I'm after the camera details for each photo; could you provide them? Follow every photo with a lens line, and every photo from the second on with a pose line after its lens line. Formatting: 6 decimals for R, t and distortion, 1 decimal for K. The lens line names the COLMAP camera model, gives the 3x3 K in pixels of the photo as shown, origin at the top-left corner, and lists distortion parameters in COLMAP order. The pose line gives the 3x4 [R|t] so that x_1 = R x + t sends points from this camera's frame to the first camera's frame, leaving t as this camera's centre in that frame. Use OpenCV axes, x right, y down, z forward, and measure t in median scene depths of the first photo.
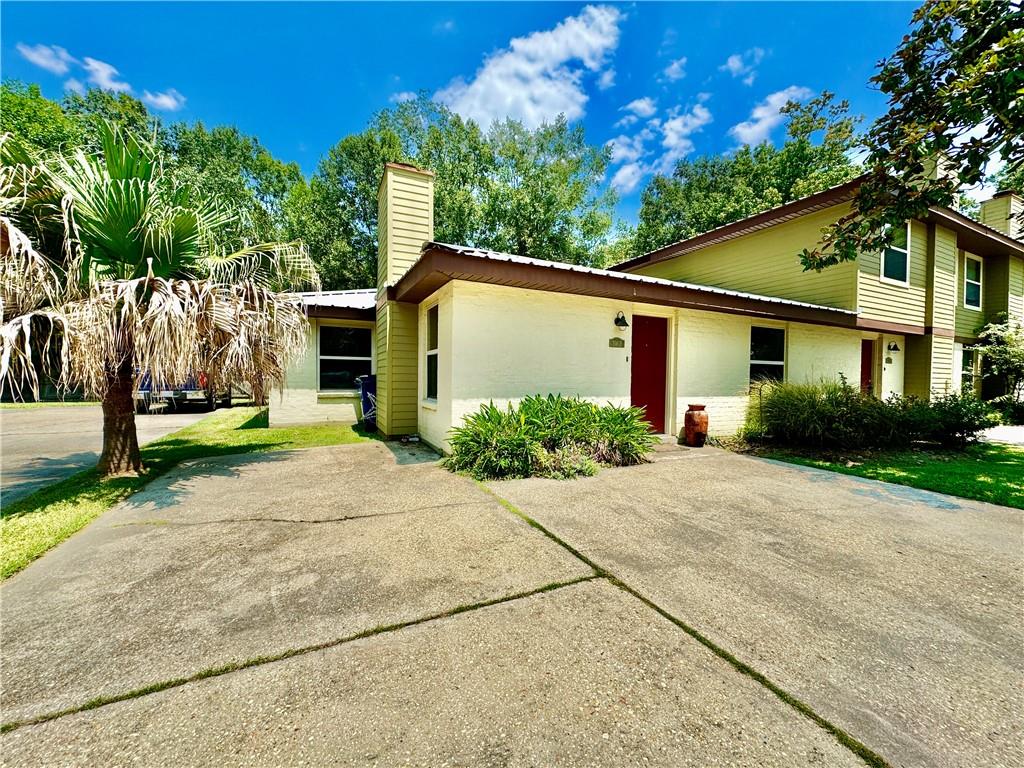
lens RADIAL K [[406.1, 0, 510.1], [0, 406.1, 384.1], [0, 0, 1]] dist [-0.001621, 0.000069]
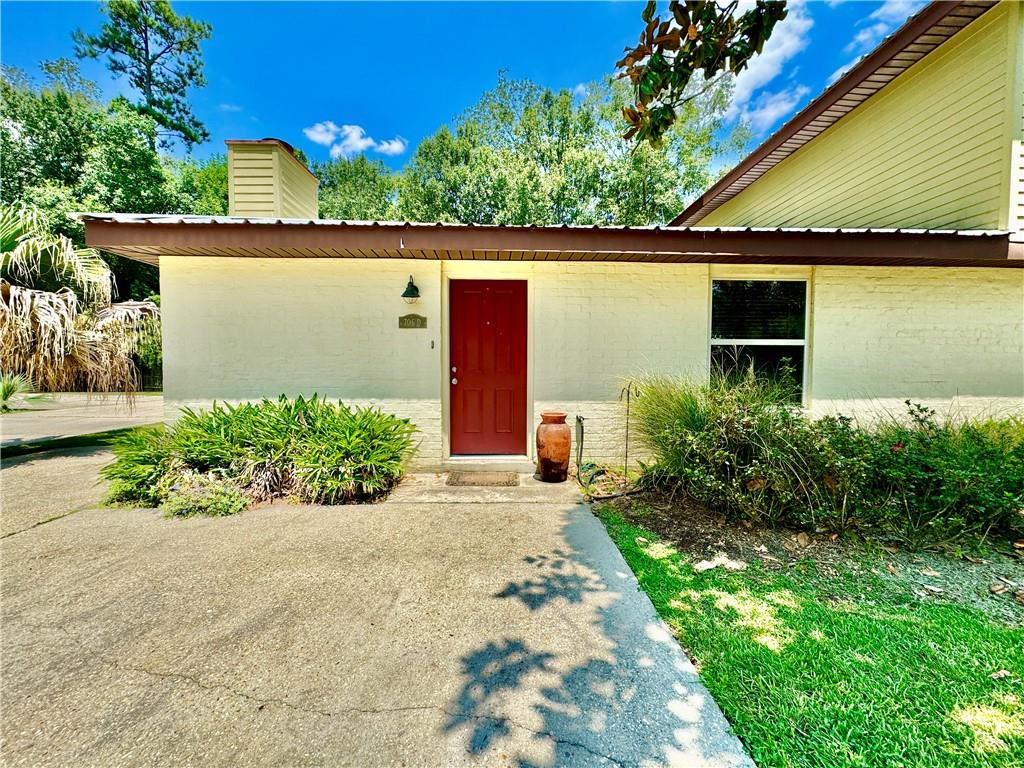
lens RADIAL K [[406.1, 0, 514.5], [0, 406.1, 382.9], [0, 0, 1]] dist [-0.001621, 0.000069]
pose [[0.911232, 0.008718, -0.411802, 0.695649], [0.001241, 0.999713, 0.023910, -0.013446], [0.411892, -0.022299, 0.910960, 0.426536]]
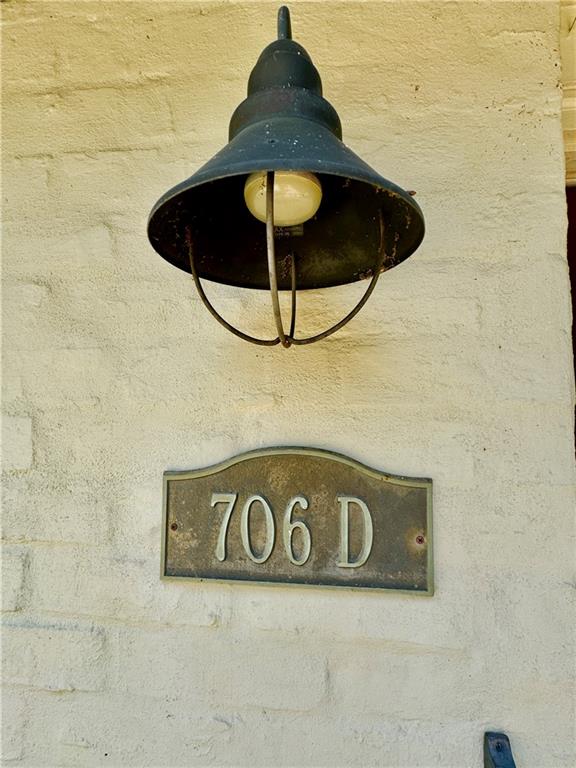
lens RADIAL K [[304.5, 0, 290.5], [0, 304.5, 384.3], [0, 0, 1]] dist [-0.001621, 0.000069]
pose [[0.859217, -0.043044, -0.509798, 0.285424], [0.003675, 0.996948, -0.077983, -0.119843], [0.511599, 0.065131, 0.856752, 0.933576]]
